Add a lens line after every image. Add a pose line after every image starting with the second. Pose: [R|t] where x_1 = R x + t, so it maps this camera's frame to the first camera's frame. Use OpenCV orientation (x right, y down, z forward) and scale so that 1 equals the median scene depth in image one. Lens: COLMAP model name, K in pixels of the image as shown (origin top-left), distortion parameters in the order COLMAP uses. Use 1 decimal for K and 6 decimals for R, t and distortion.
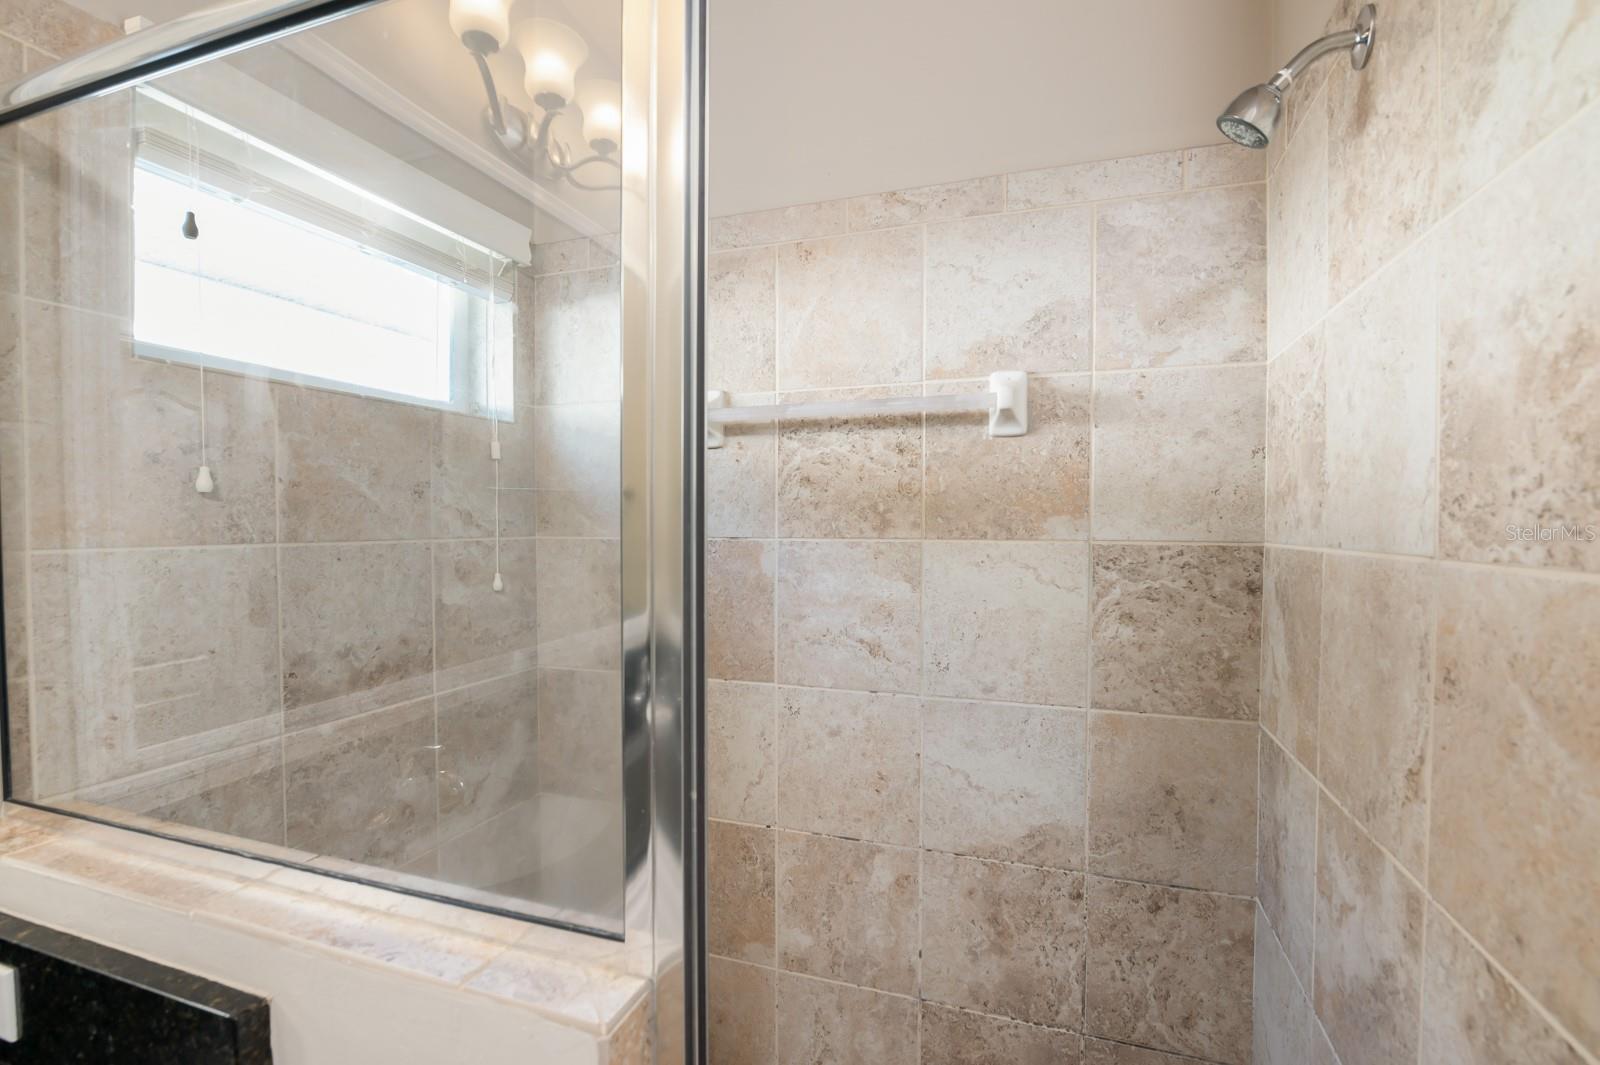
lens RADIAL K [[724.8, 0, 804.7], [0, 724.8, 545.8], [0, 0, 1]] dist [-0.019827, -0.000005]
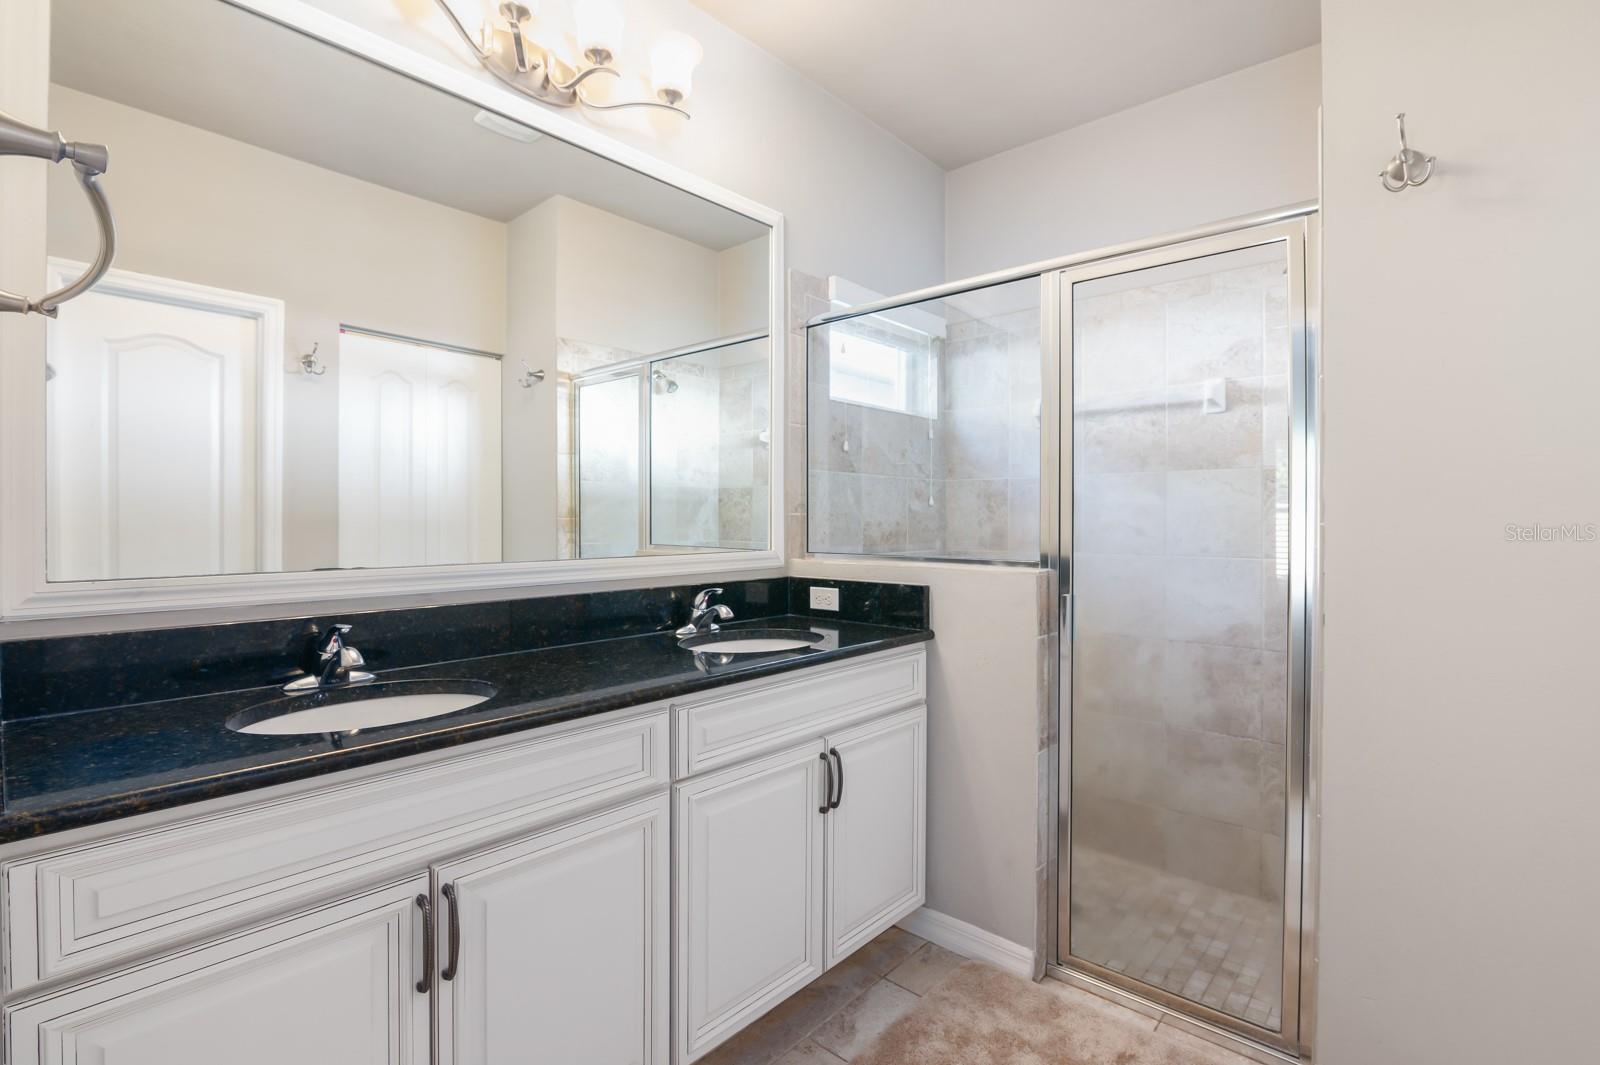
lens RADIAL K [[751.9, 0, 807.3], [0, 751.9, 522.4], [0, 0, 1]] dist [-0.018596, 0.000153]
pose [[0.926426, -0.000762, -0.376477, 0.033105], [-0.010894, 0.999525, -0.028829, 0.188545], [0.376320, 0.030810, 0.925977, -1.121553]]
